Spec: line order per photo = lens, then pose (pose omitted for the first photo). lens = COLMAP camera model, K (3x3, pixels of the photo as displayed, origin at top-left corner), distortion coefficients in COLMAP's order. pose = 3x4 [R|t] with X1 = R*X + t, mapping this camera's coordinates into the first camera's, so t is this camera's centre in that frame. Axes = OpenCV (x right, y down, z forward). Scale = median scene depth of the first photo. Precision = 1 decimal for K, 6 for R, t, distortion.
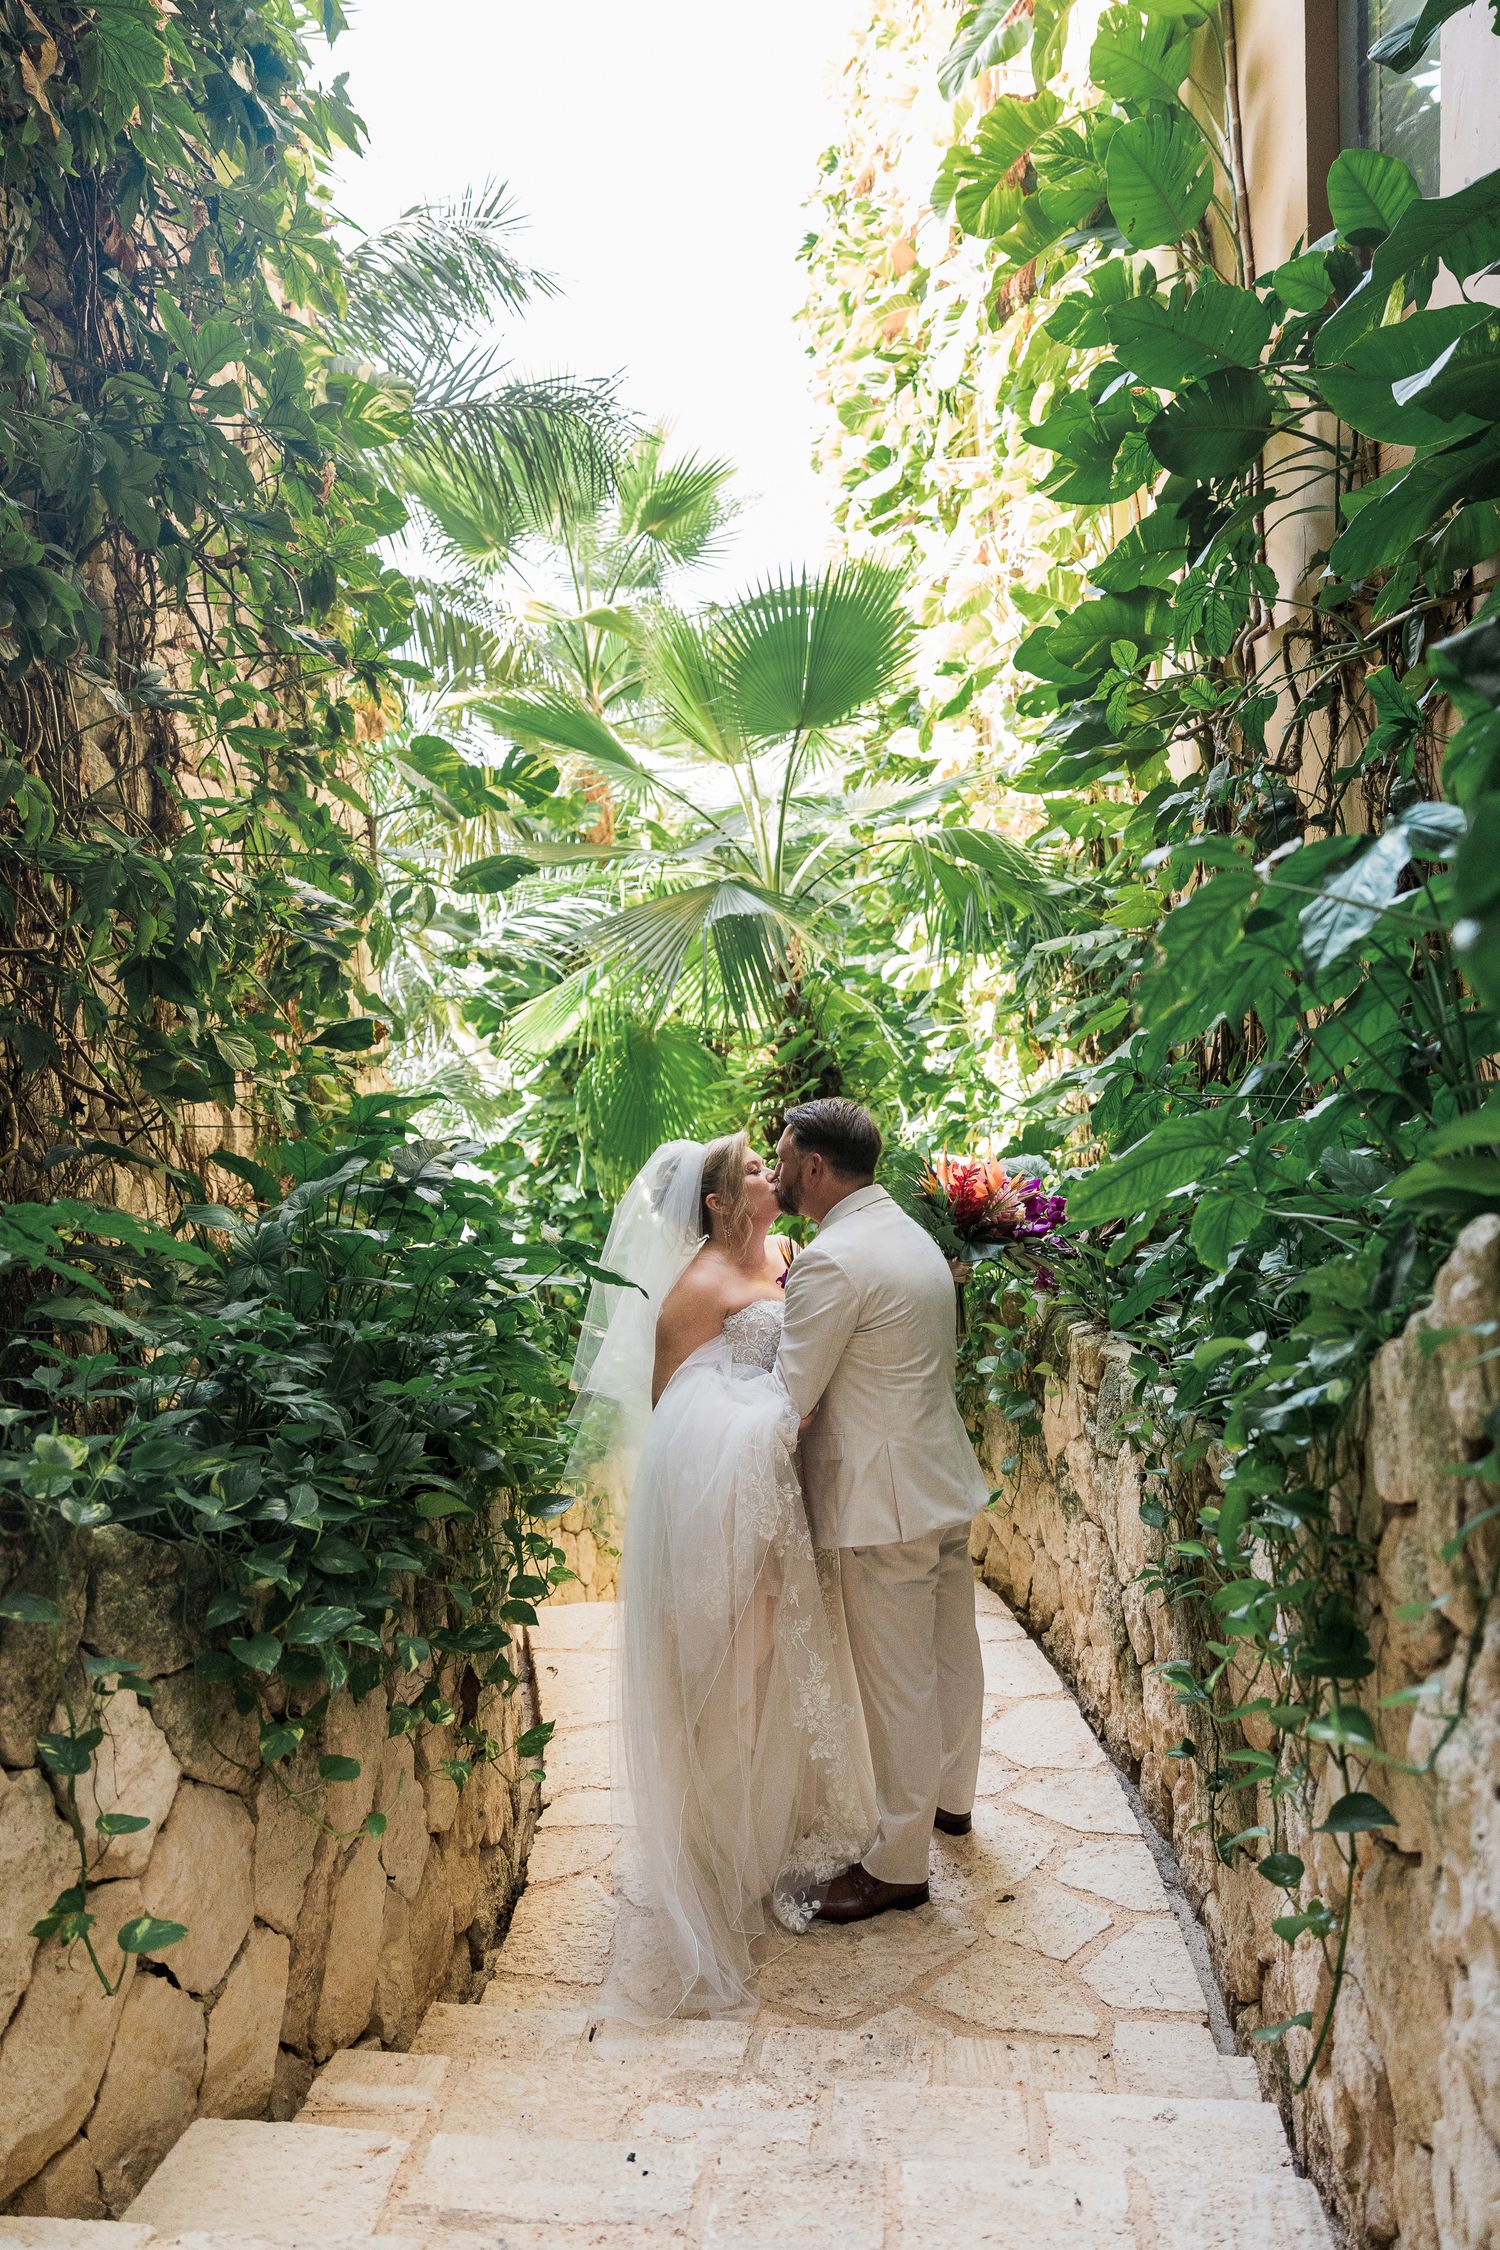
lens RADIAL K [[1552.6, 0, 750.0], [0, 1552.6, 1125.0], [0, 0, 1]] dist [-0.007533, -0.002874]
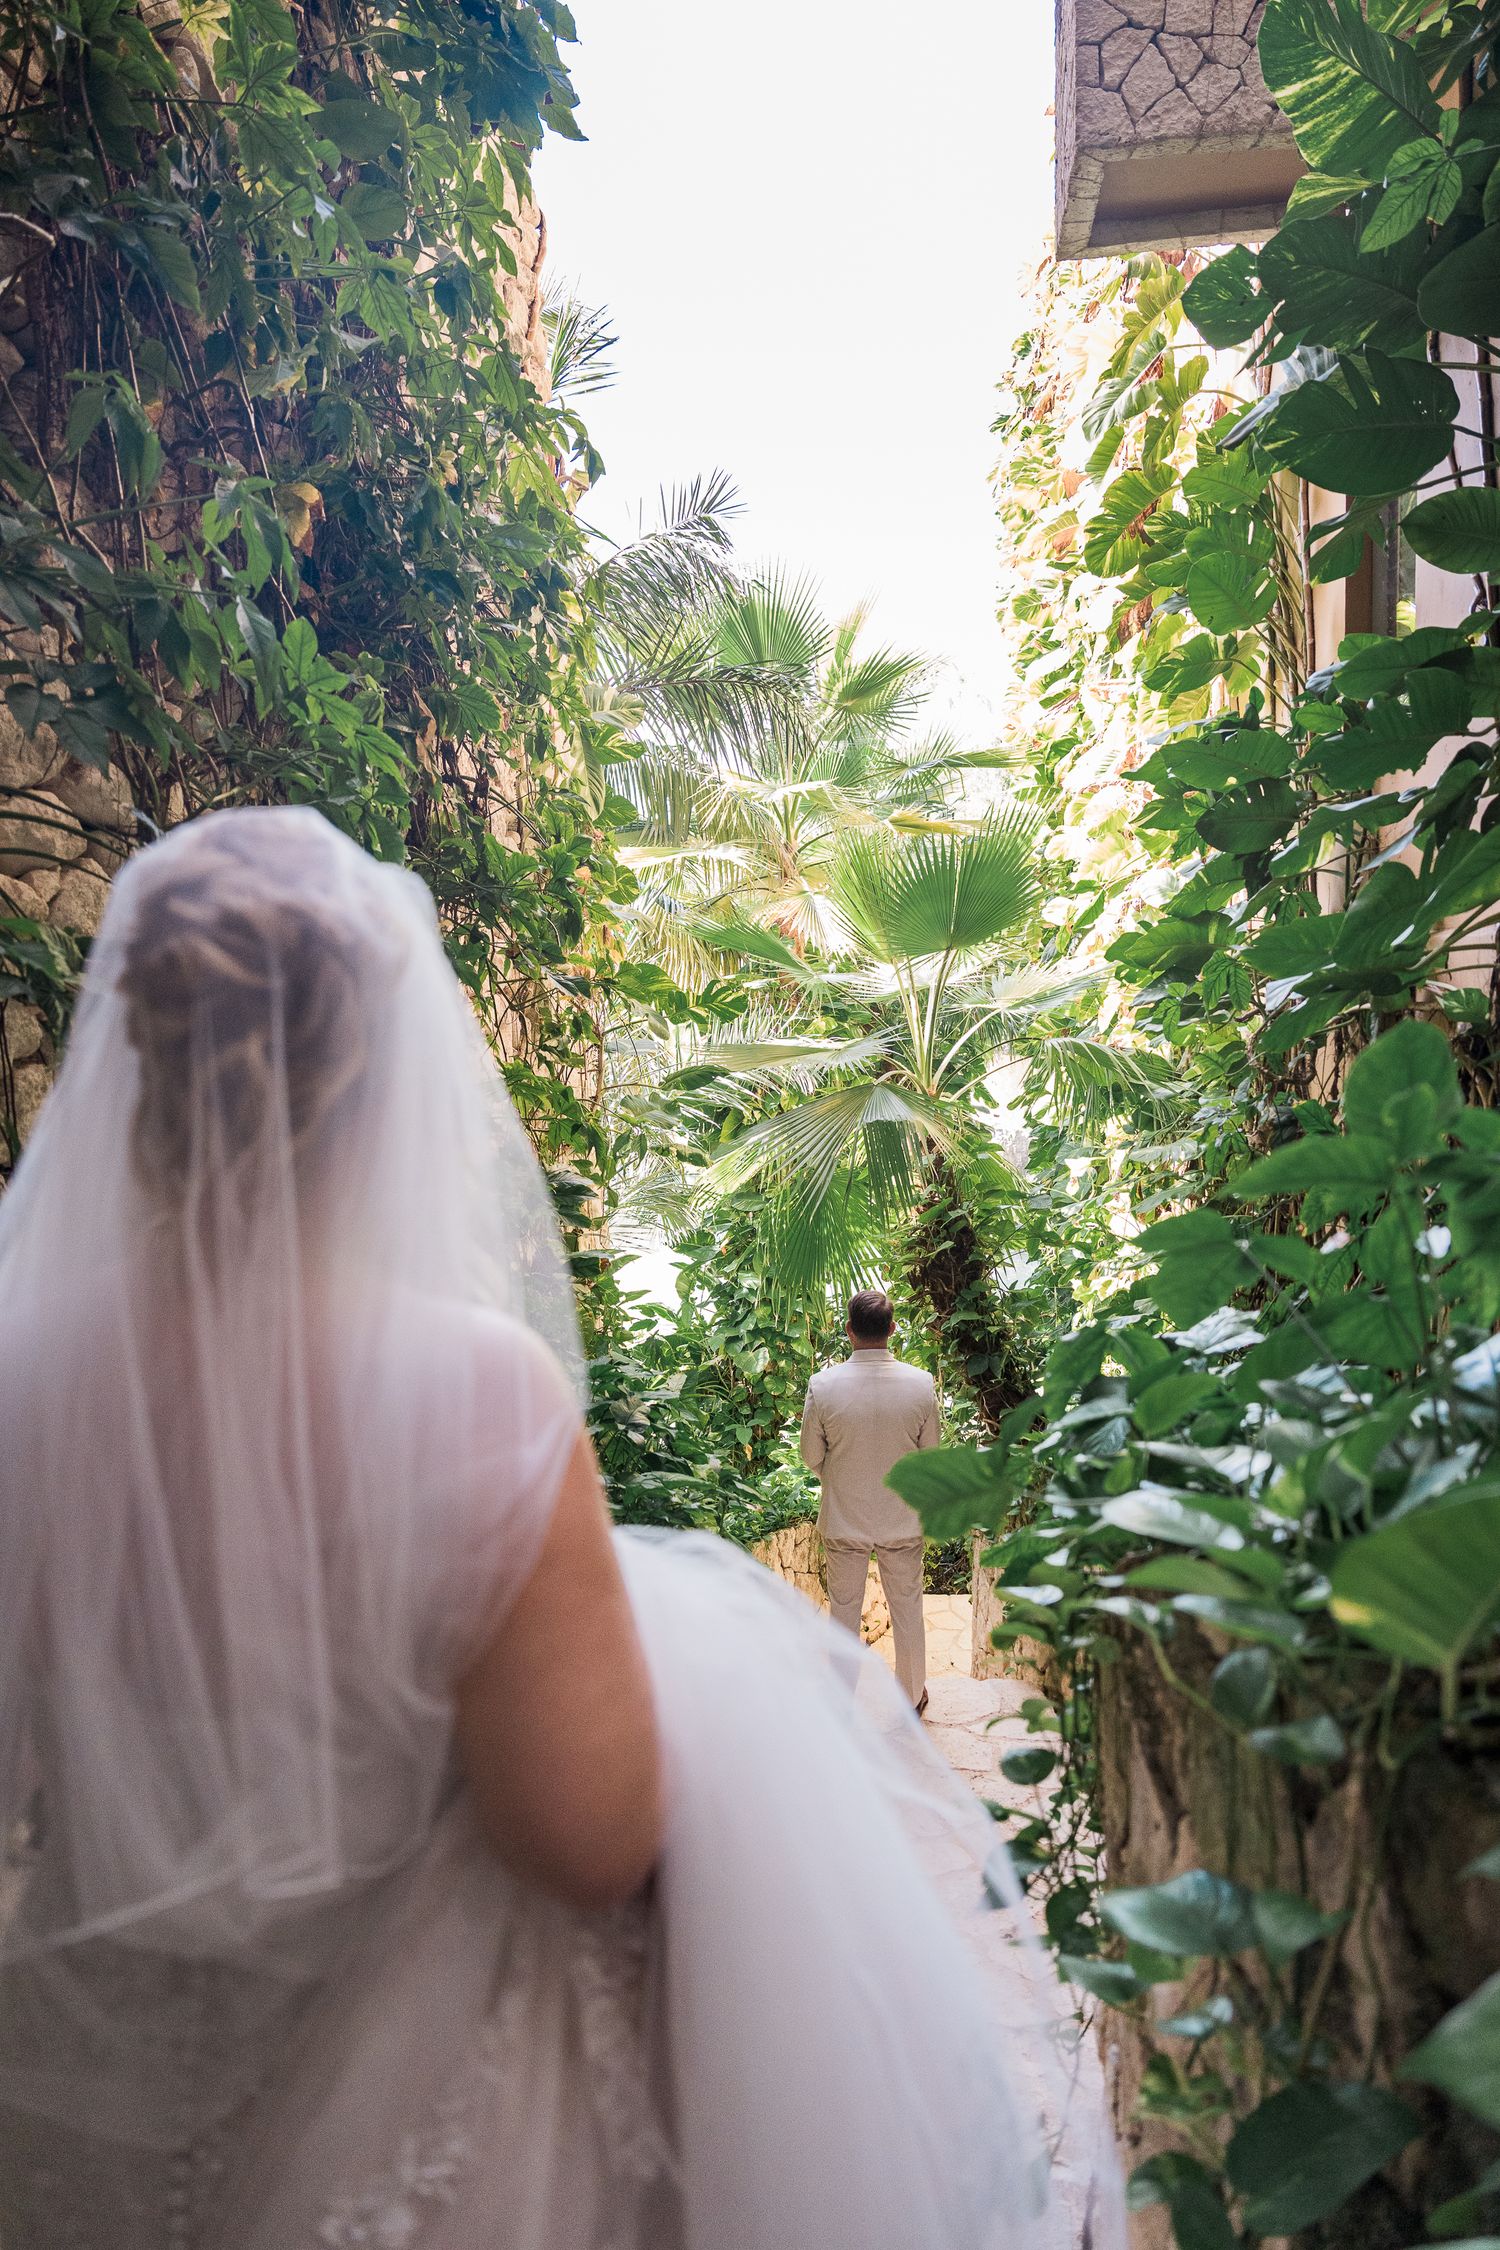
lens RADIAL K [[1552.6, 0, 750.0], [0, 1552.6, 1125.0], [0, 0, 1]] dist [-0.007533, -0.002874]
pose [[0.991045, 0.038541, -0.127848, 0.040172], [-0.038713, 0.999250, 0.001136, -0.120514], [0.127796, 0.003823, 0.991793, -0.225230]]
